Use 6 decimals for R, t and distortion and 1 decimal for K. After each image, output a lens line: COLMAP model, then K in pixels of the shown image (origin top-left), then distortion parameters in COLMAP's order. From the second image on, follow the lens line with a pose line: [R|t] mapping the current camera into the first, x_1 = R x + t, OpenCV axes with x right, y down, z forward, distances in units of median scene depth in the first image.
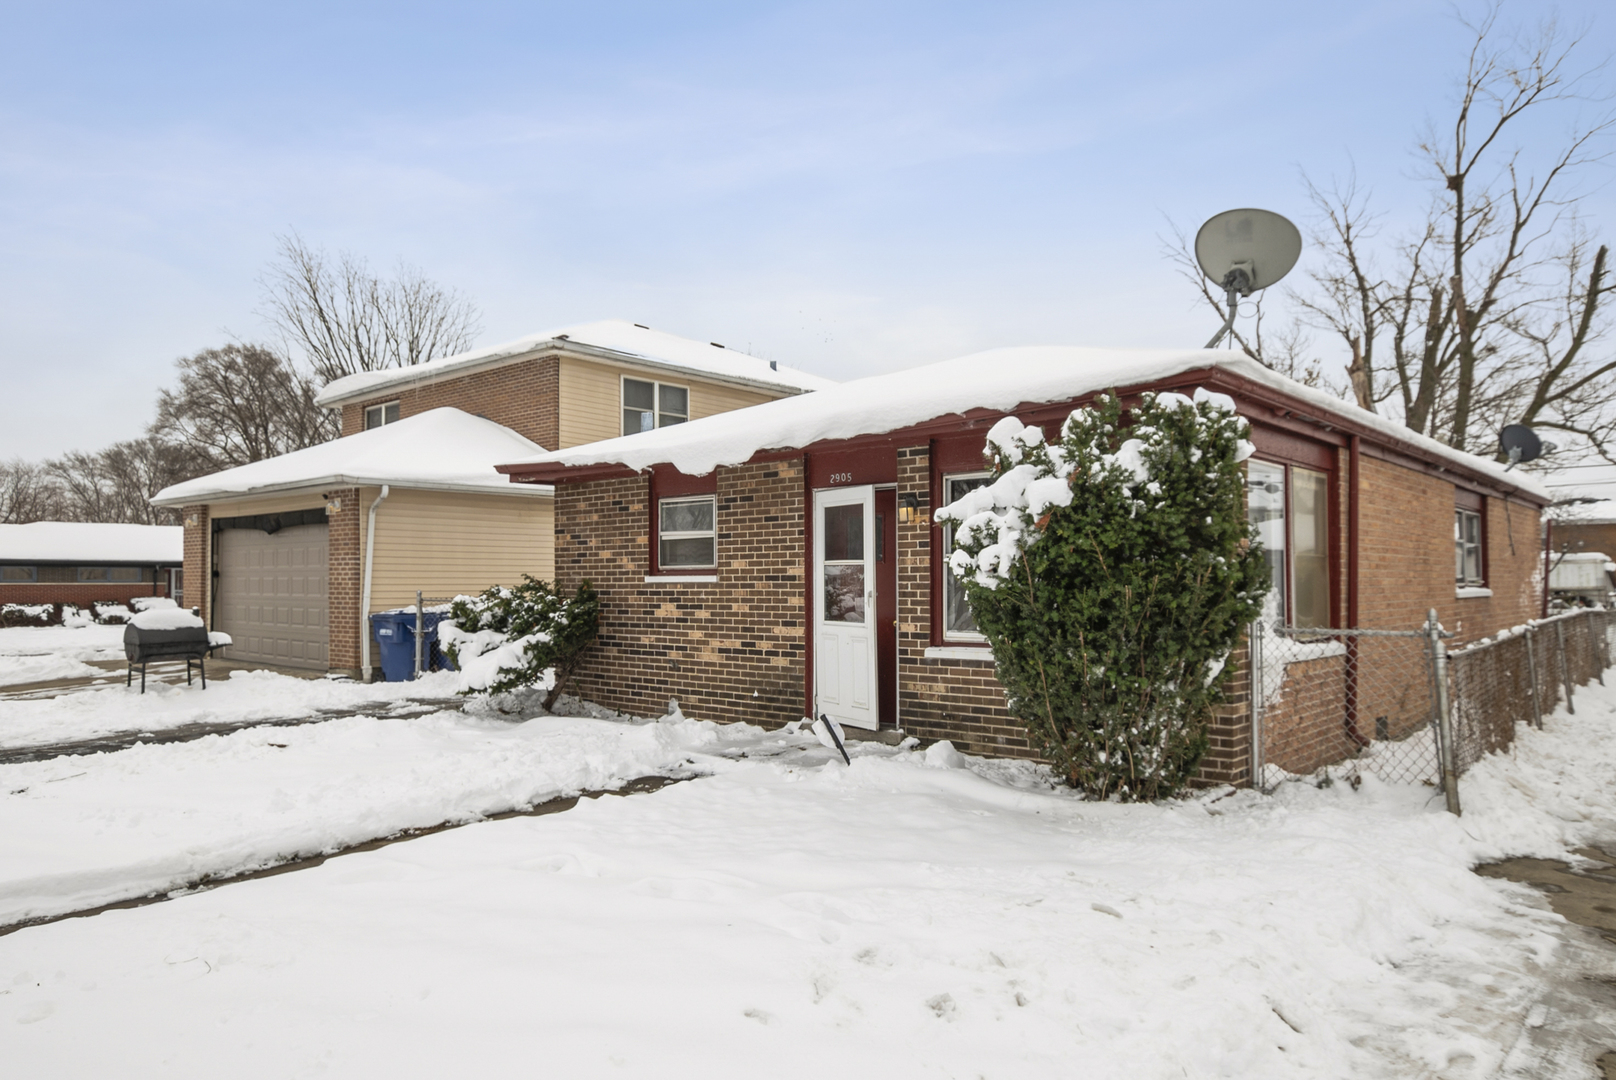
lens RADIAL K [[1047.1, 0, 808.0], [0, 1047.1, 540.0], [0, 0, 1]] dist [-0.000089, -0.000209]
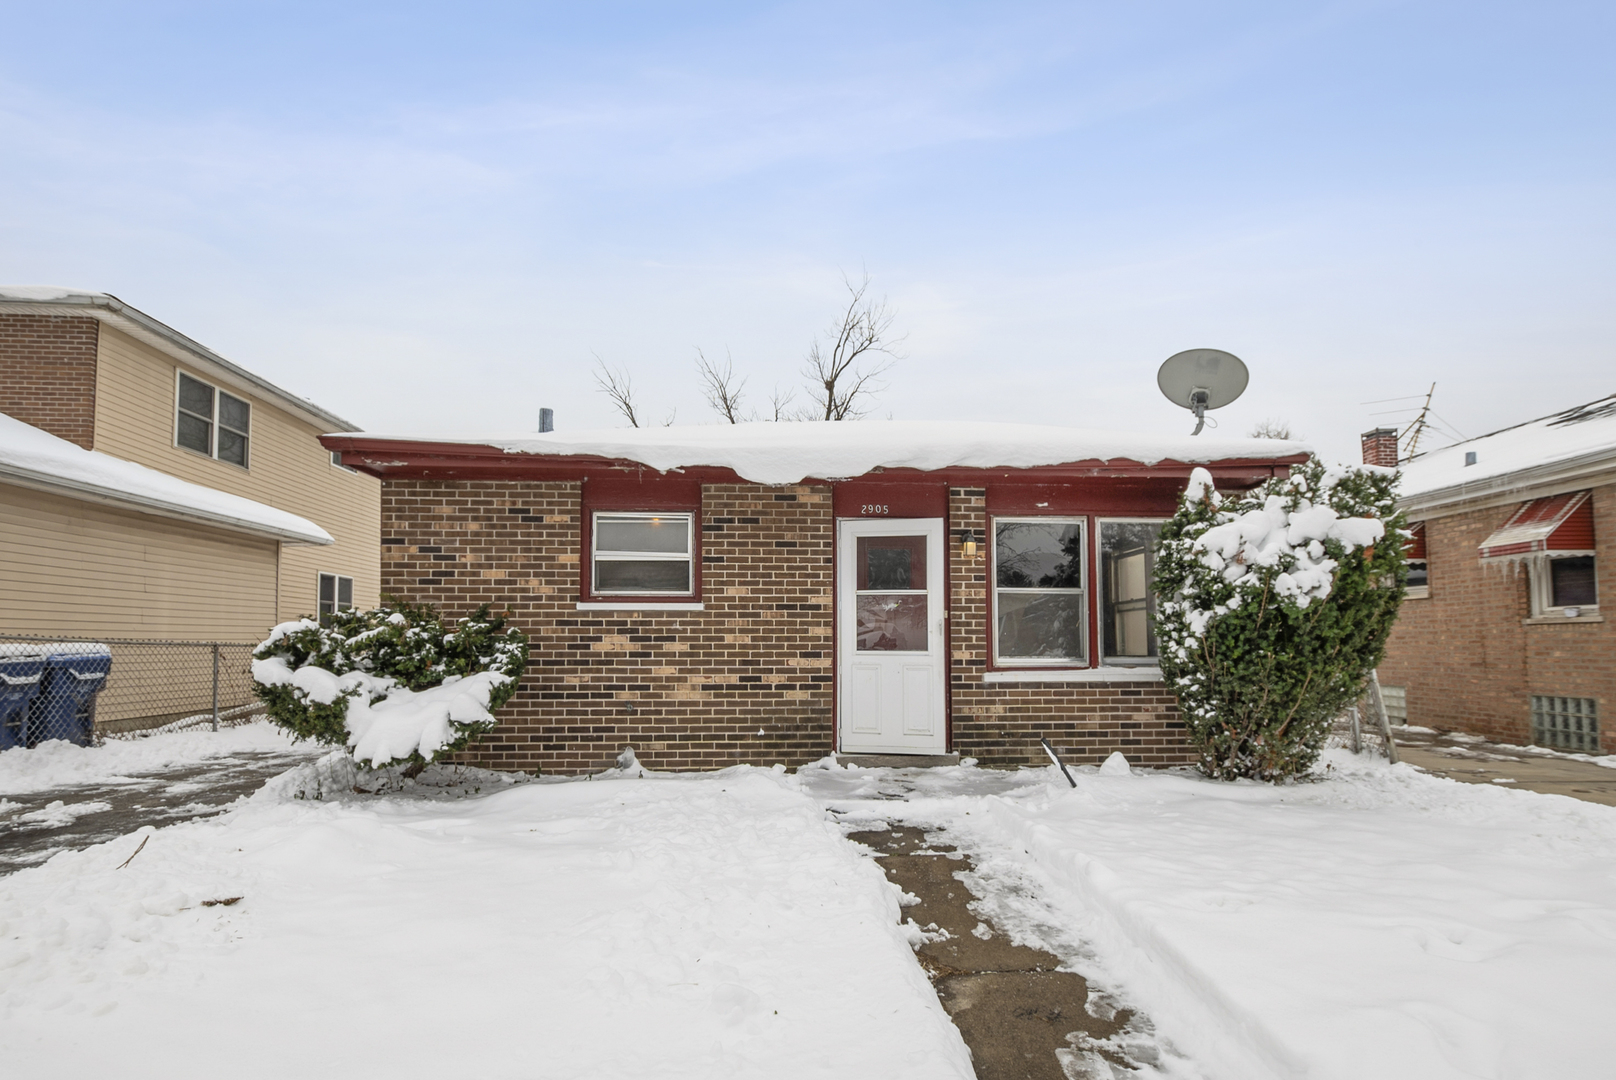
lens RADIAL K [[770.3, 0, 809.2], [0, 770.3, 592.5], [0, 0, 1]] dist [-0.001518, 0.000297]
pose [[0.706578, 0.053639, 0.705599, -0.512989], [-0.032568, 0.998531, -0.043294, 0.053041], [-0.706885, 0.007610, 0.707288, 0.497999]]
